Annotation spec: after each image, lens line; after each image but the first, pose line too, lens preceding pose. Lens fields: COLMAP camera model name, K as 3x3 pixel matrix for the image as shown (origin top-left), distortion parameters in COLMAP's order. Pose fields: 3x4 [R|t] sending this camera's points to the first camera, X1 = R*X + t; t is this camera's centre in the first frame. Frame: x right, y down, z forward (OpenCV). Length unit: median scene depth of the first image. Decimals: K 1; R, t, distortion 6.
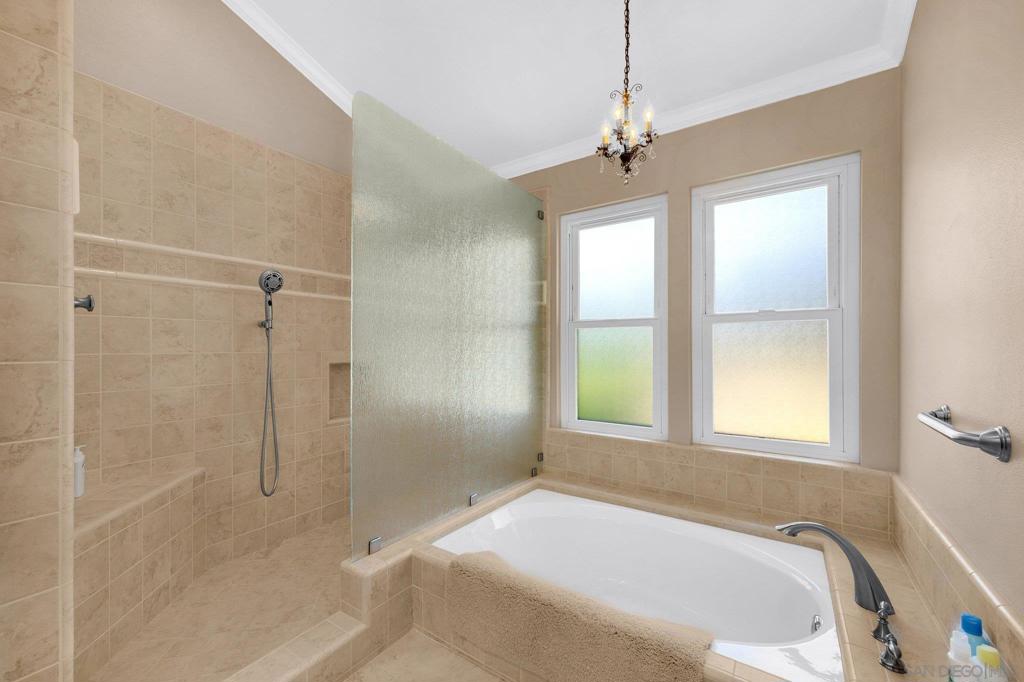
lens RADIAL K [[389.8, 0, 511.7], [0, 389.8, 345.5], [0, 0, 1]] dist [0.007202, 0.000155]
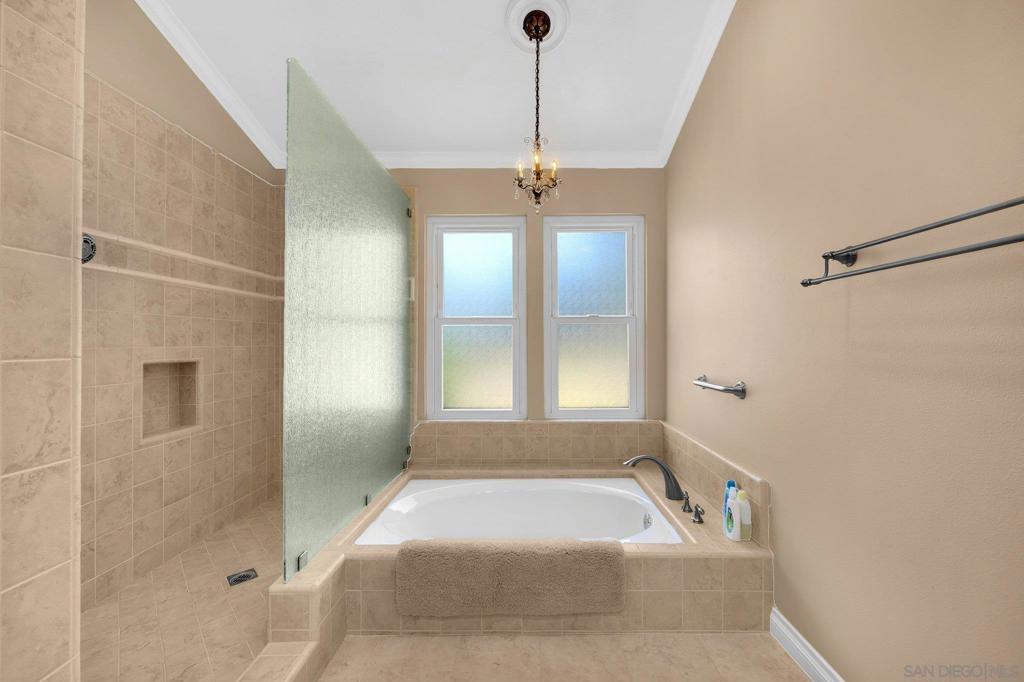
lens RADIAL K [[399.1, 0, 514.4], [0, 399.1, 337.2], [0, 0, 1]] dist [0.000974, 0.000112]
pose [[0.842568, 0.008070, 0.538529, -0.359745], [-0.002711, 0.999939, -0.010743, 0.002740], [-0.538583, 0.007592, 0.842538, -0.038794]]
